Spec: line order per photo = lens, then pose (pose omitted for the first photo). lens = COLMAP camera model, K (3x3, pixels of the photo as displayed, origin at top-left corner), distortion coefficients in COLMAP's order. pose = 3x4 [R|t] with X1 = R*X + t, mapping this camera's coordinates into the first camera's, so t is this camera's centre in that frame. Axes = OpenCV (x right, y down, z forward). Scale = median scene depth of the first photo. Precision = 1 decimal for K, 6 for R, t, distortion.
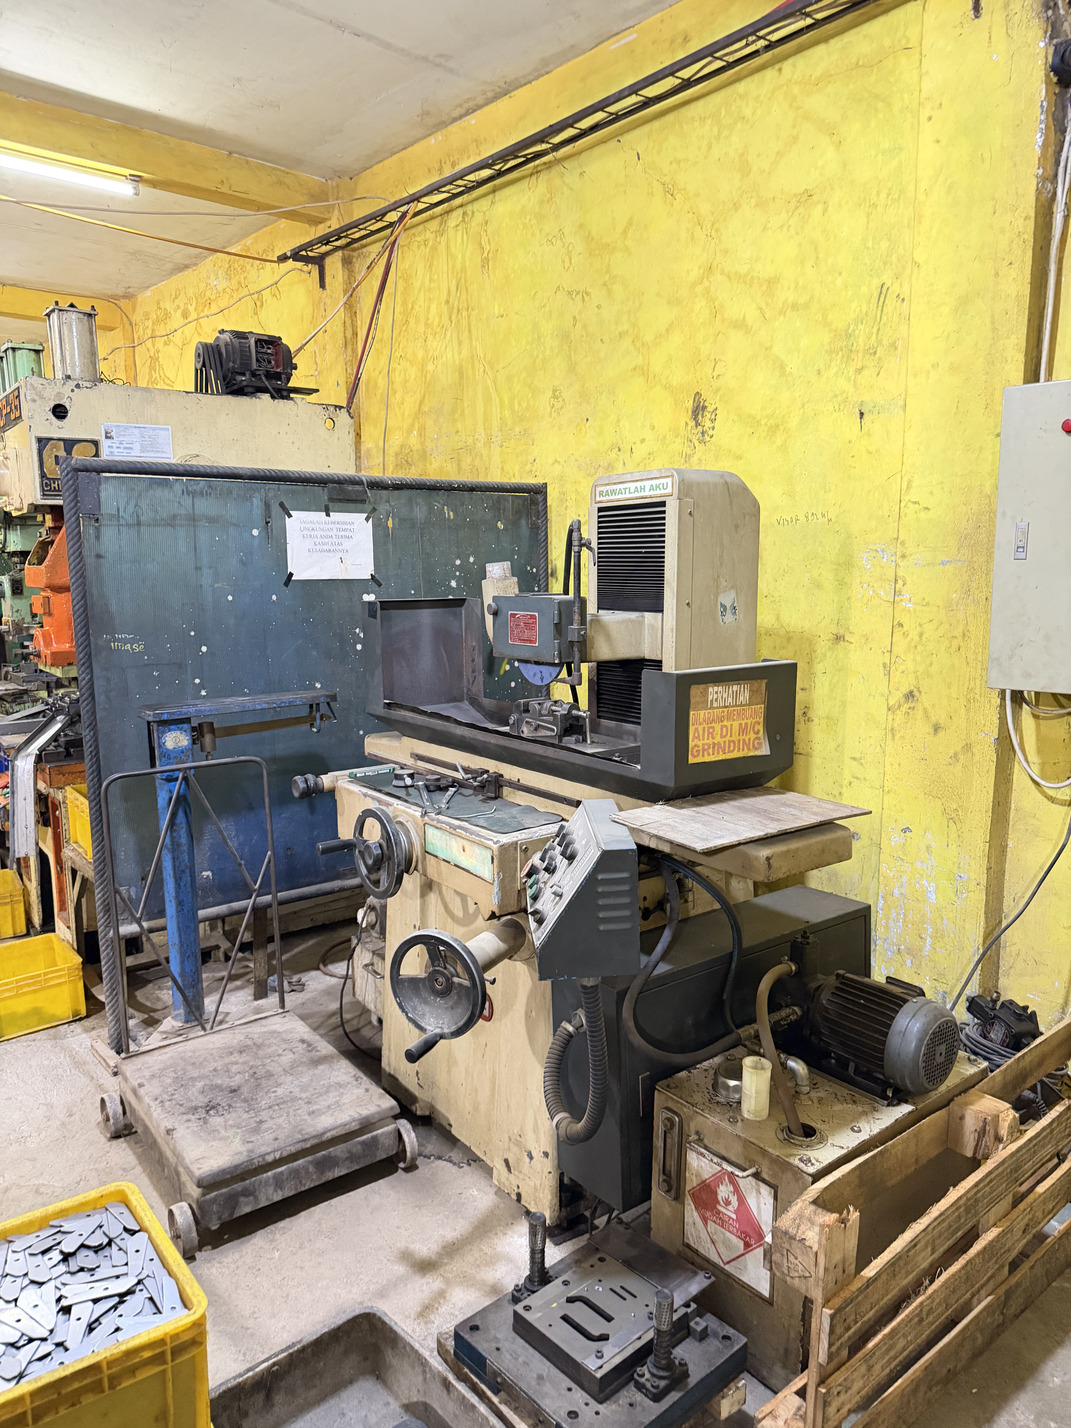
lens RADIAL K [[998.2, 0, 534.3], [0, 998.2, 711.1], [0, 0, 1]] dist [-0.009484, -0.004047]
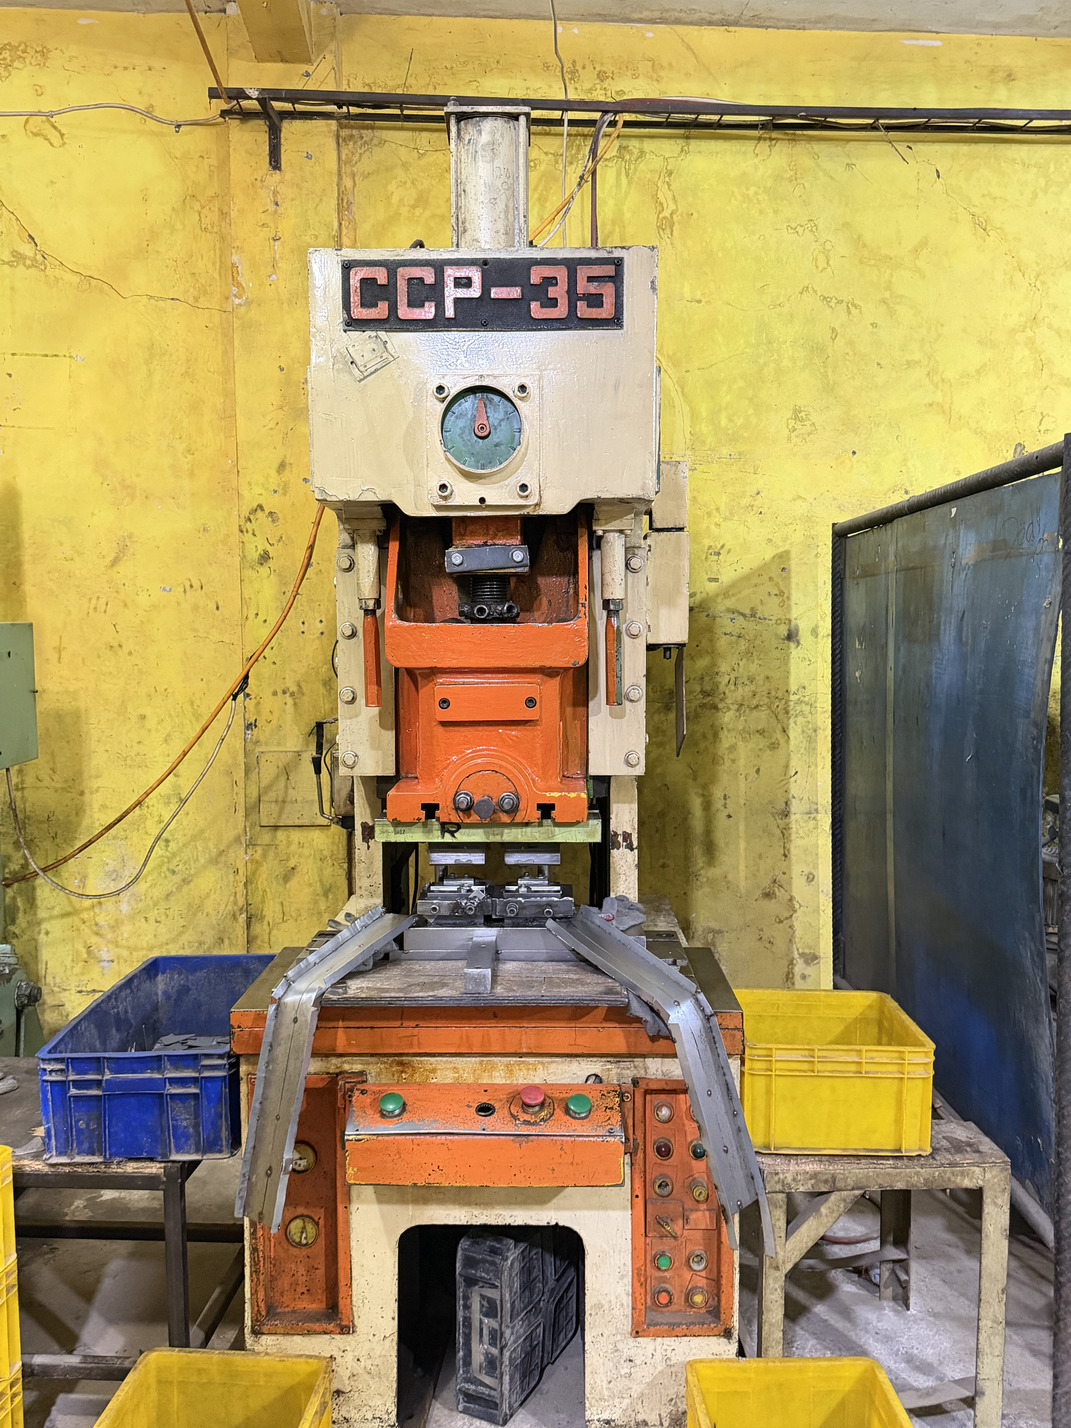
lens RADIAL K [[1170.9, 0, 535.0], [0, 1170.9, 718.5], [0, 0, 1]] dist [-0.006072, -0.000490]
pose [[0.611194, -0.063178, 0.788955, -0.935516], [0.119096, 0.992801, -0.012760, -0.093446], [-0.782469, 0.101760, 0.614319, 0.652113]]
